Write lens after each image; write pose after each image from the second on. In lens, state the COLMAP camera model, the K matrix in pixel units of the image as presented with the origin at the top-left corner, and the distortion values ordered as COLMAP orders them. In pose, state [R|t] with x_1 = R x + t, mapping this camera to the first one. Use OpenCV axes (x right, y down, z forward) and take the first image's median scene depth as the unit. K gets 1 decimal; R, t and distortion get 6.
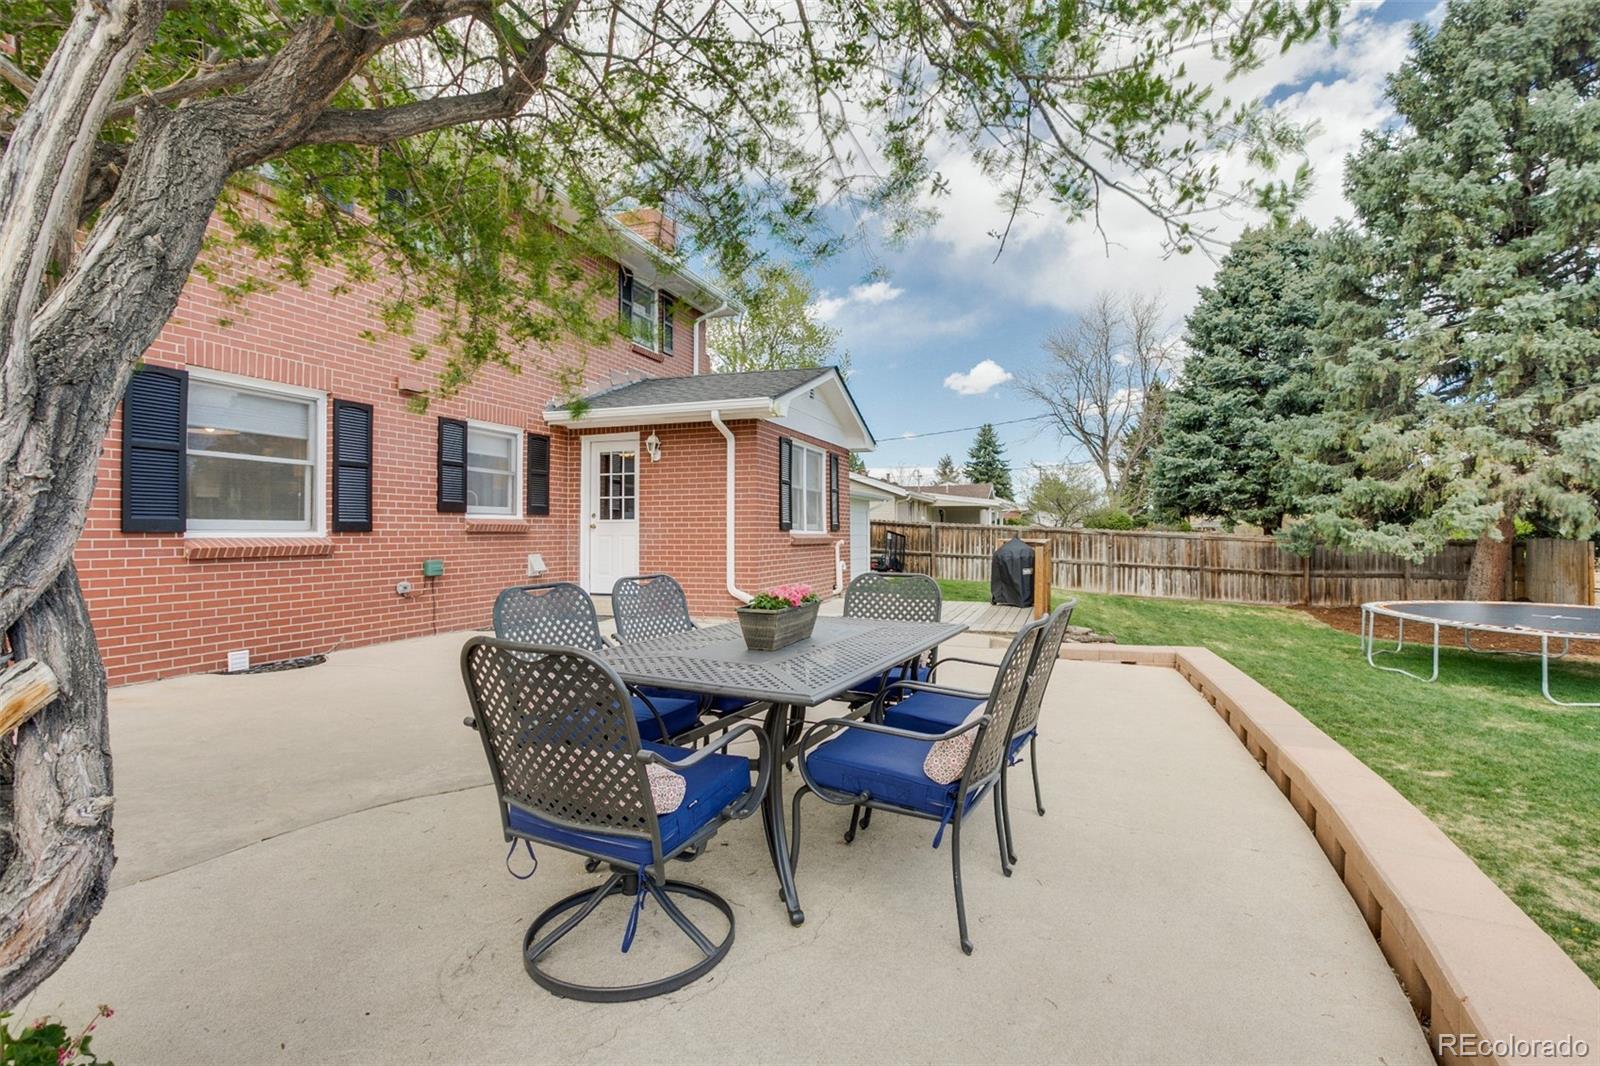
lens RADIAL K [[785.9, 0, 802.5], [0, 785.9, 525.5], [0, 0, 1]] dist [0.001345, 0.000258]
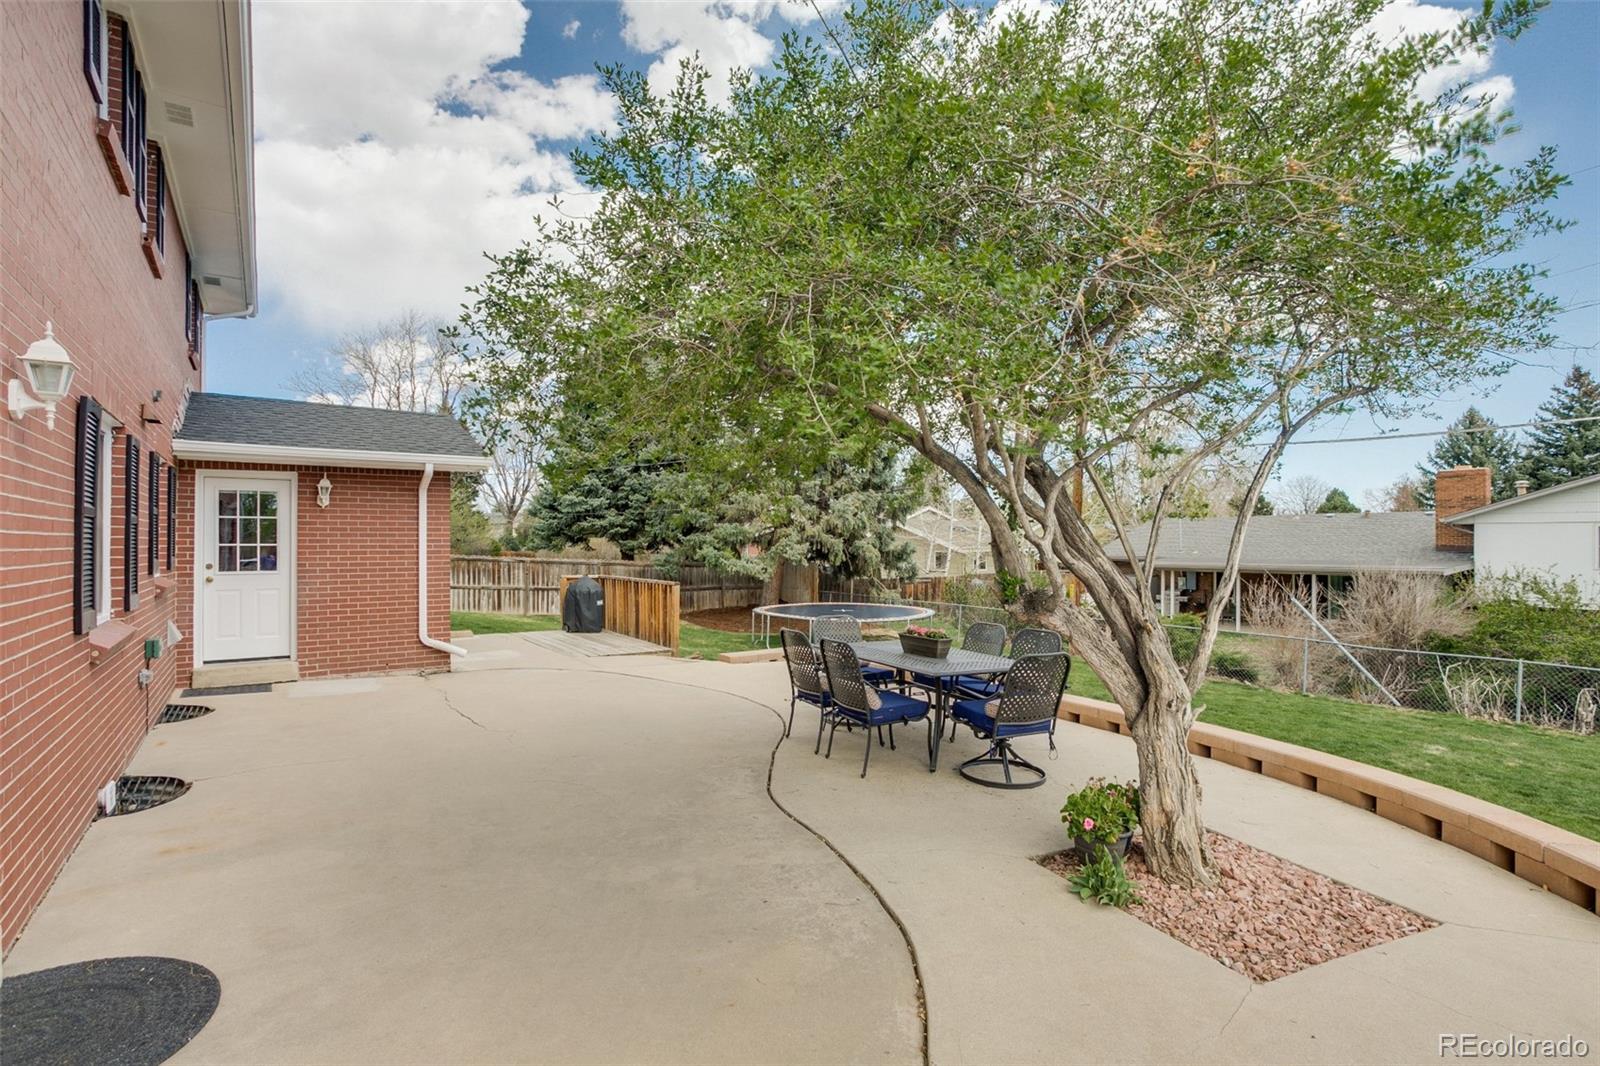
lens RADIAL K [[785.9, 0, 805.0], [0, 785.9, 539.2], [0, 0, 1]] dist [0.001345, 0.000258]
pose [[0.604066, 0.004208, 0.796923, -0.424626], [-0.004277, 0.999989, -0.002039, -0.033254], [-0.796923, -0.002177, 0.604078, 0.008765]]
